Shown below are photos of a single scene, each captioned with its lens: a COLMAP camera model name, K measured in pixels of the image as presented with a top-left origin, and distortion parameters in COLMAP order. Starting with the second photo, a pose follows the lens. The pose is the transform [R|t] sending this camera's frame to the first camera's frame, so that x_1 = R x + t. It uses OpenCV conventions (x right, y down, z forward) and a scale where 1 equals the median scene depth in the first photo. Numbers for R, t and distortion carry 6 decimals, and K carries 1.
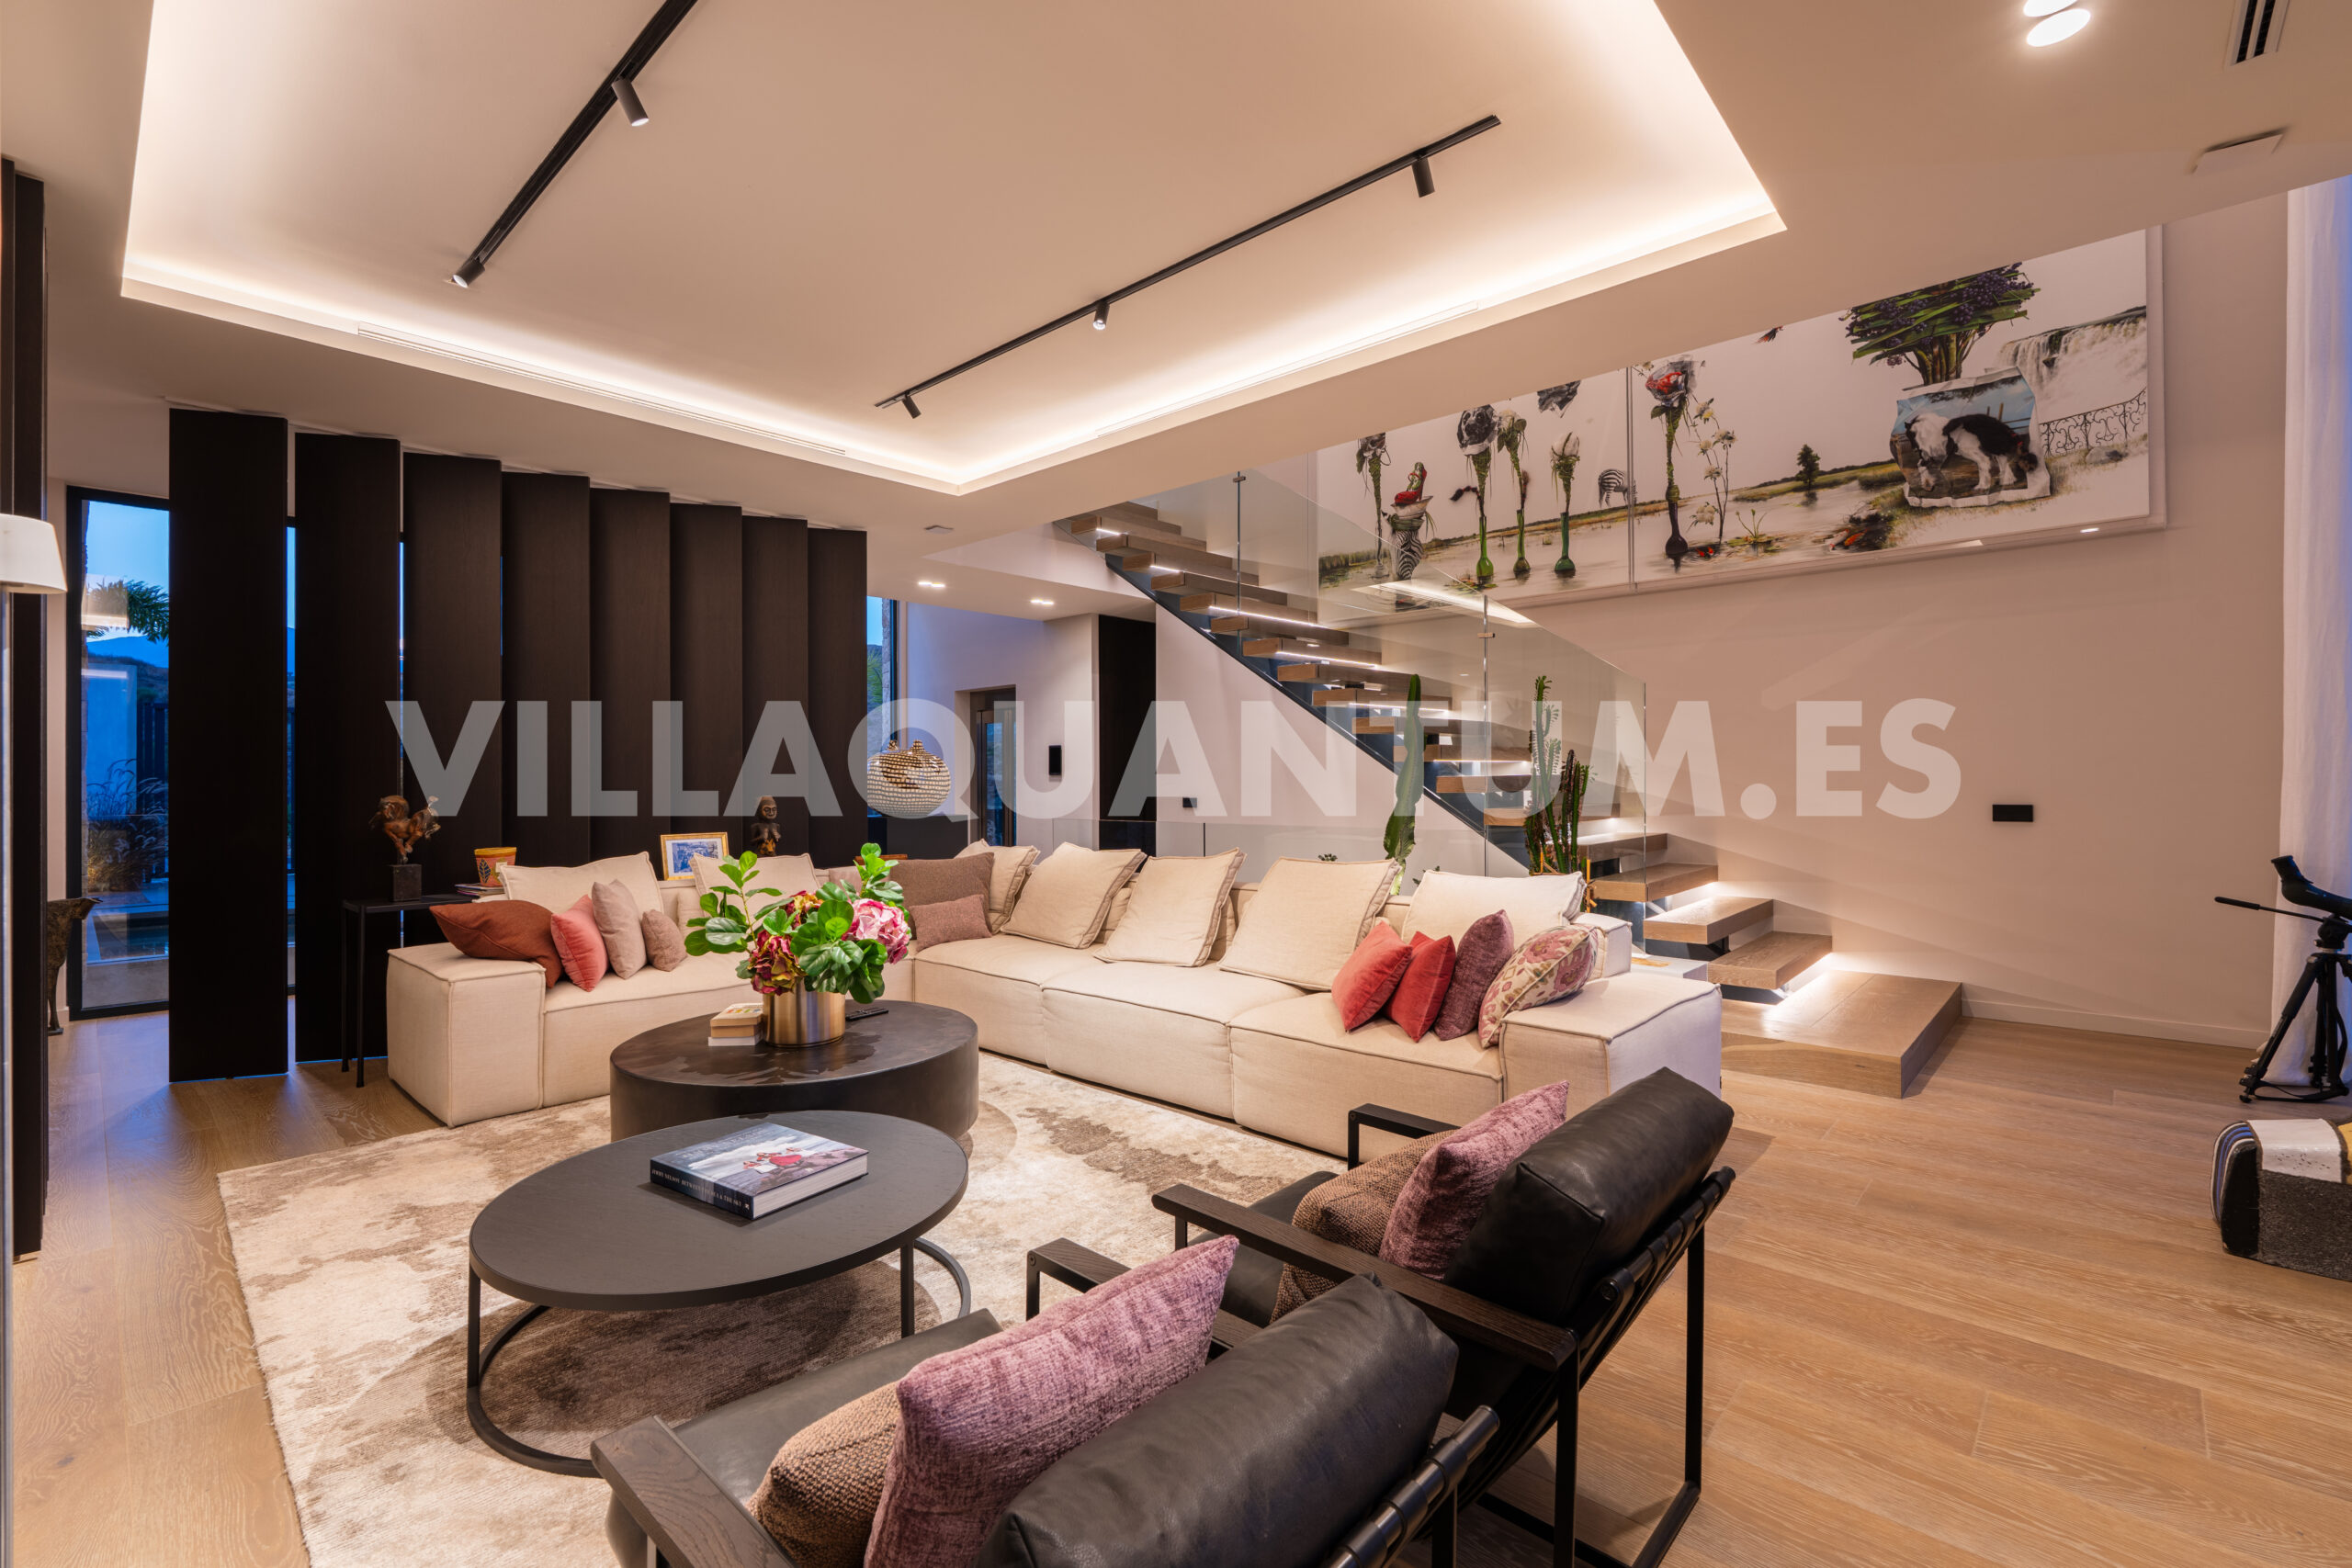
lens RADIAL K [[1031.2, 0, 1176.0], [0, 1031.2, 784.0], [0, 0, 1]] dist [0.000091, -0.000598]
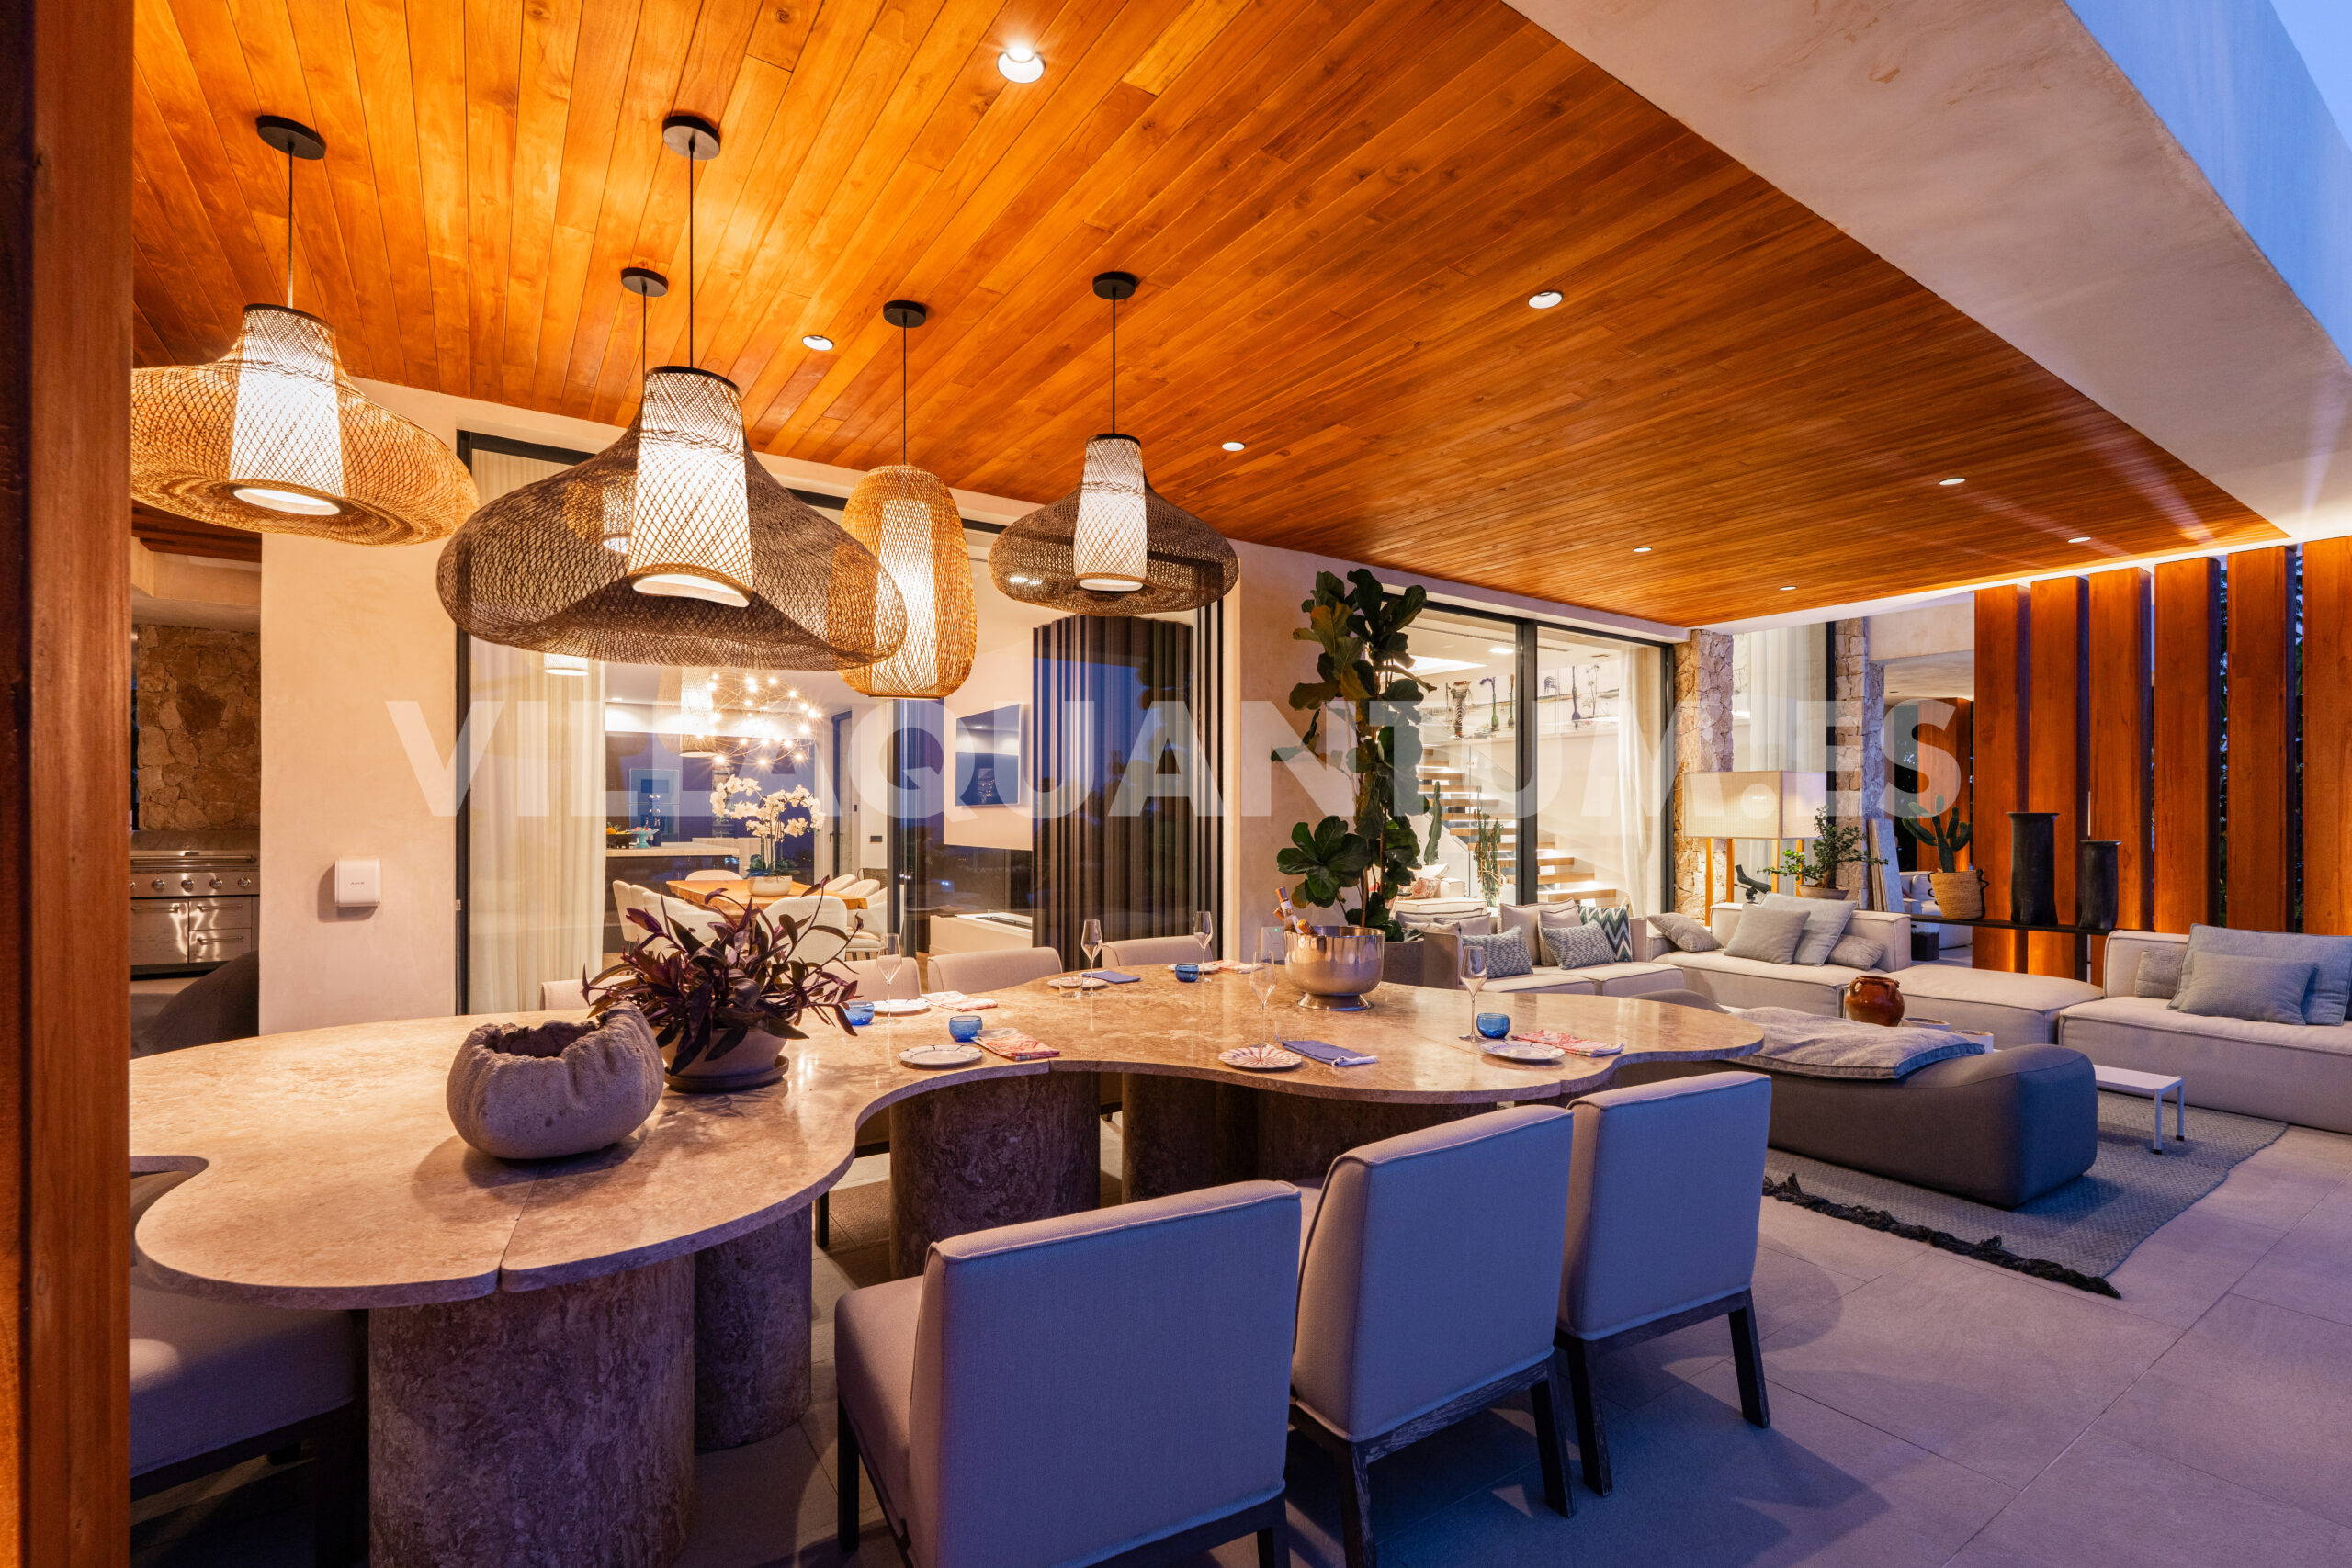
lens RADIAL K [[1031.2, 0, 1176.0], [0, 1031.2, 784.0], [0, 0, 1]] dist [0.000091, -0.000598]
pose [[0.973481, 0.012885, -0.228404, 0.179707], [-0.021893, 0.999077, -0.036949, -0.003795], [0.227717, 0.040970, 0.972865, -1.169756]]
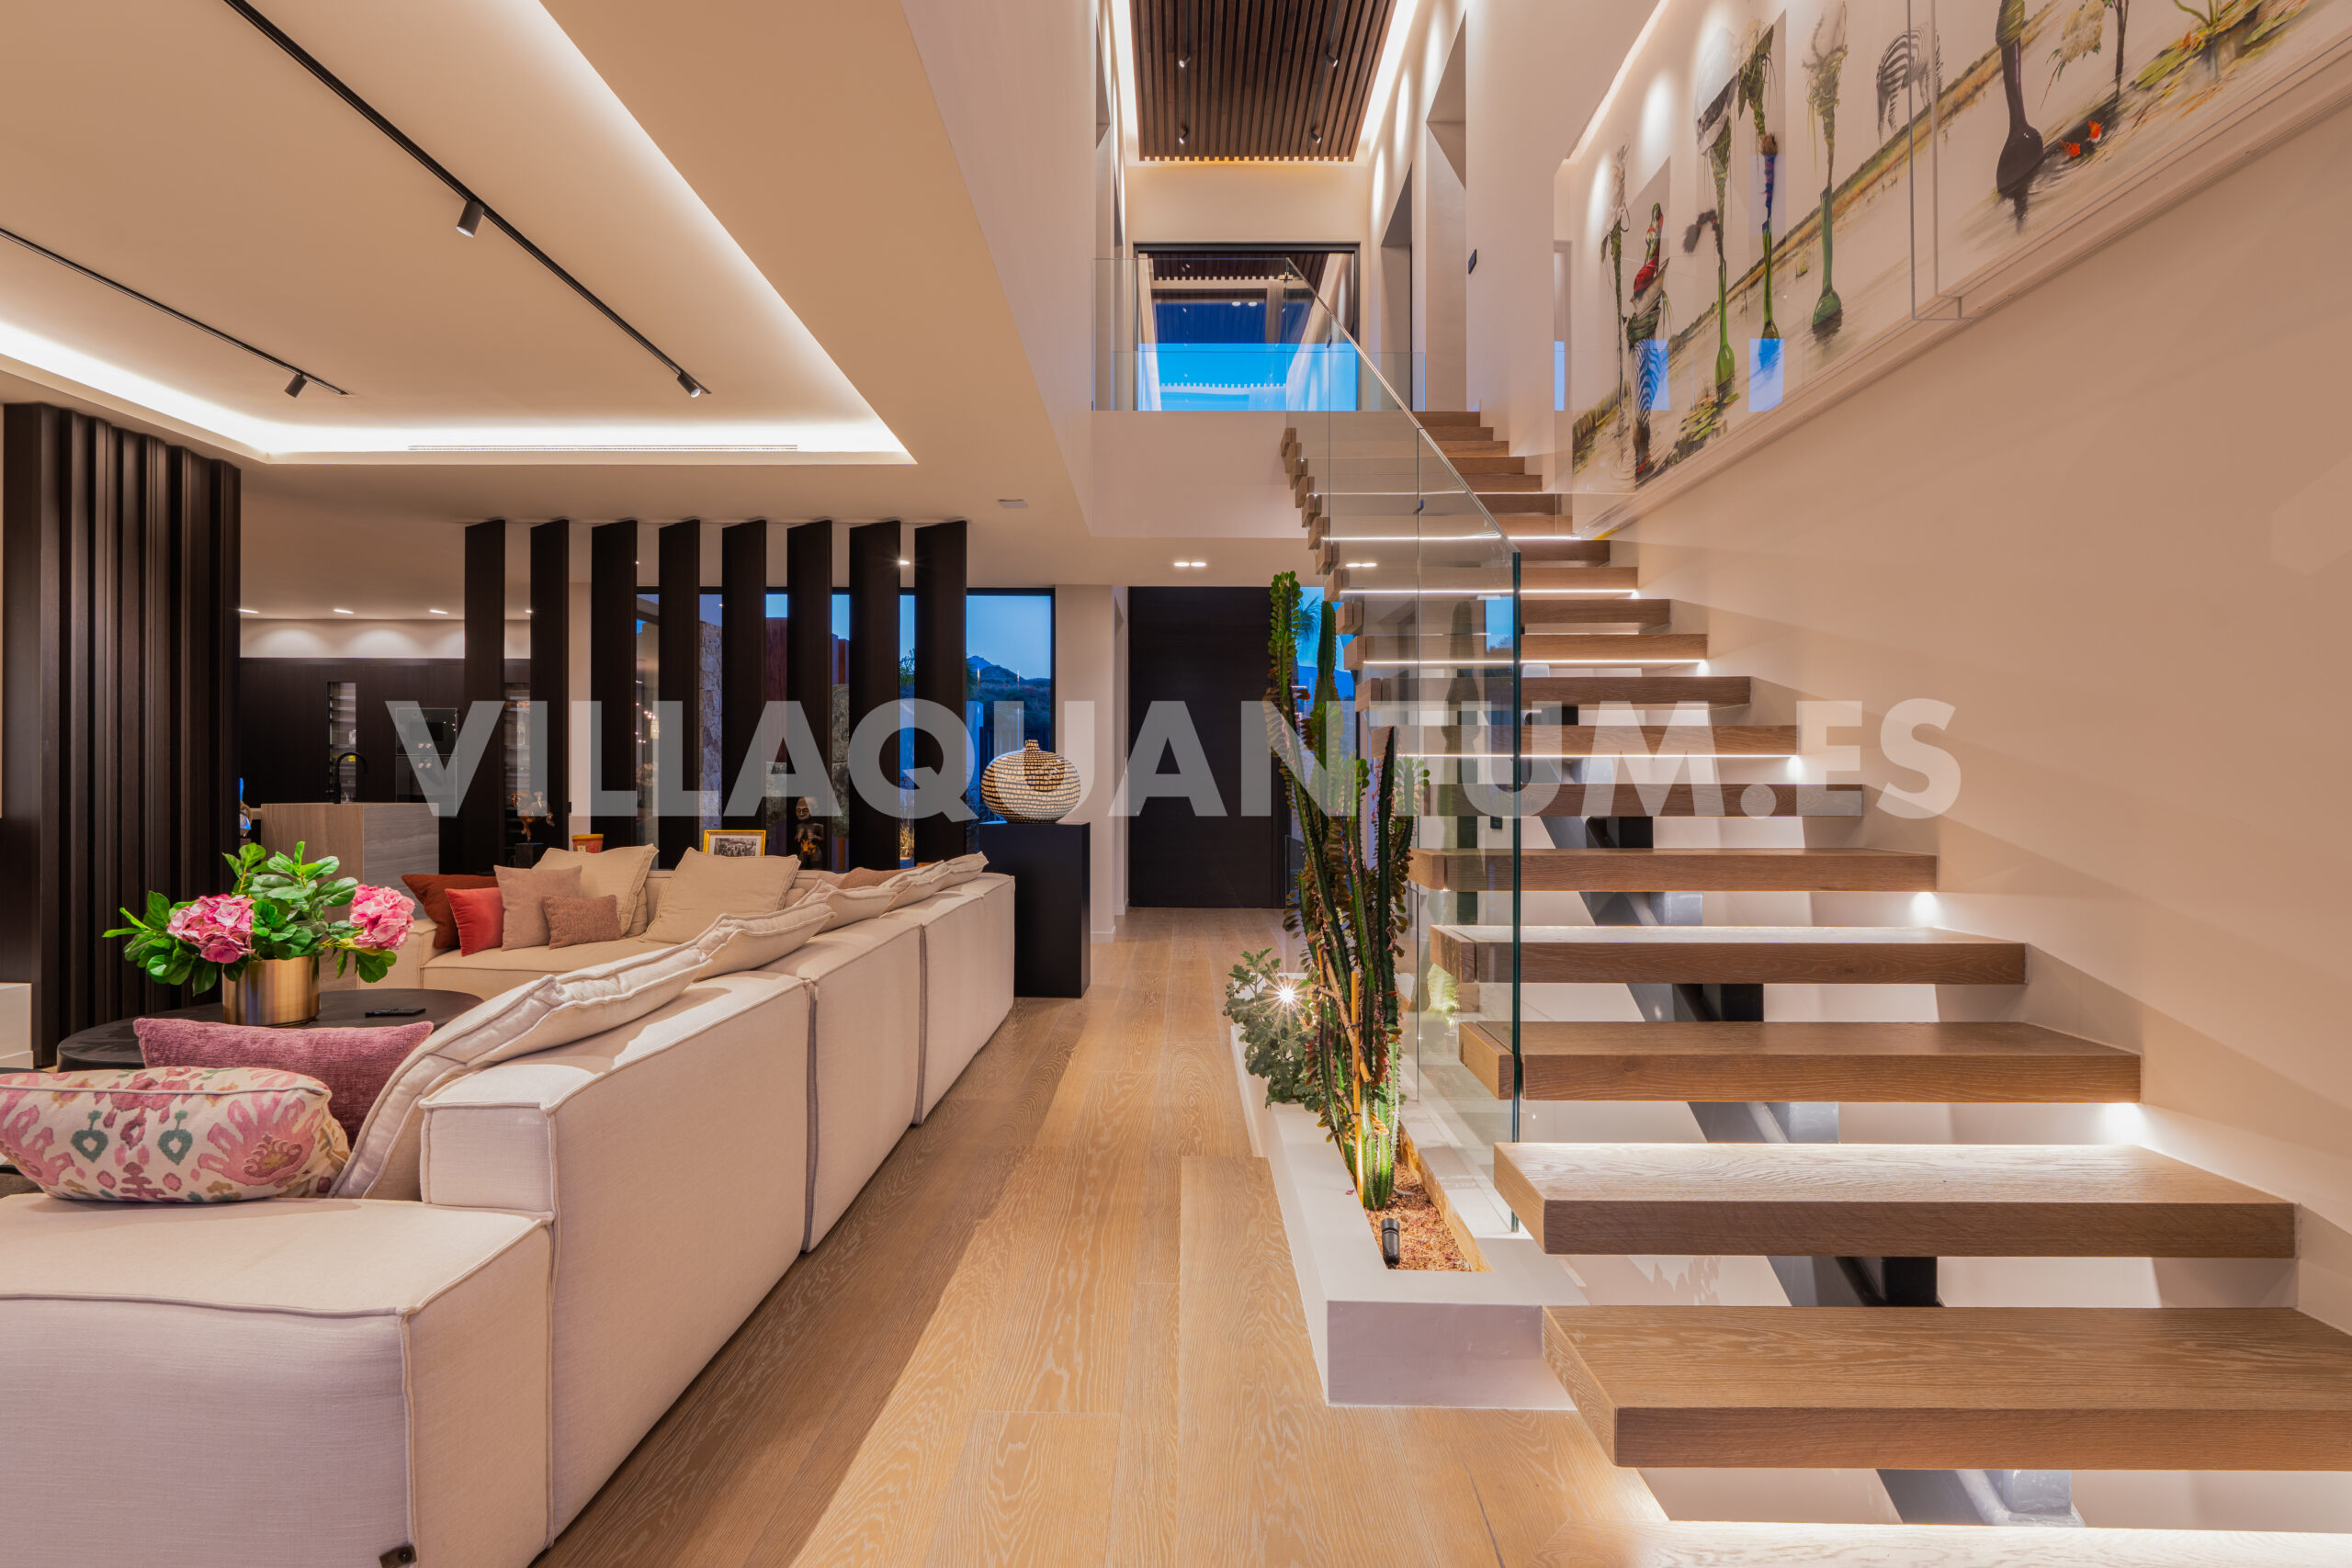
lens RADIAL K [[1031.2, 0, 1176.0], [0, 1031.2, 784.0], [0, 0, 1]] dist [0.000091, -0.000598]
pose [[0.676842, 0.010943, -0.736047, 0.551968], [-0.014327, 0.999896, 0.001691, -0.005516], [0.735989, 0.009401, 0.676928, 0.533282]]
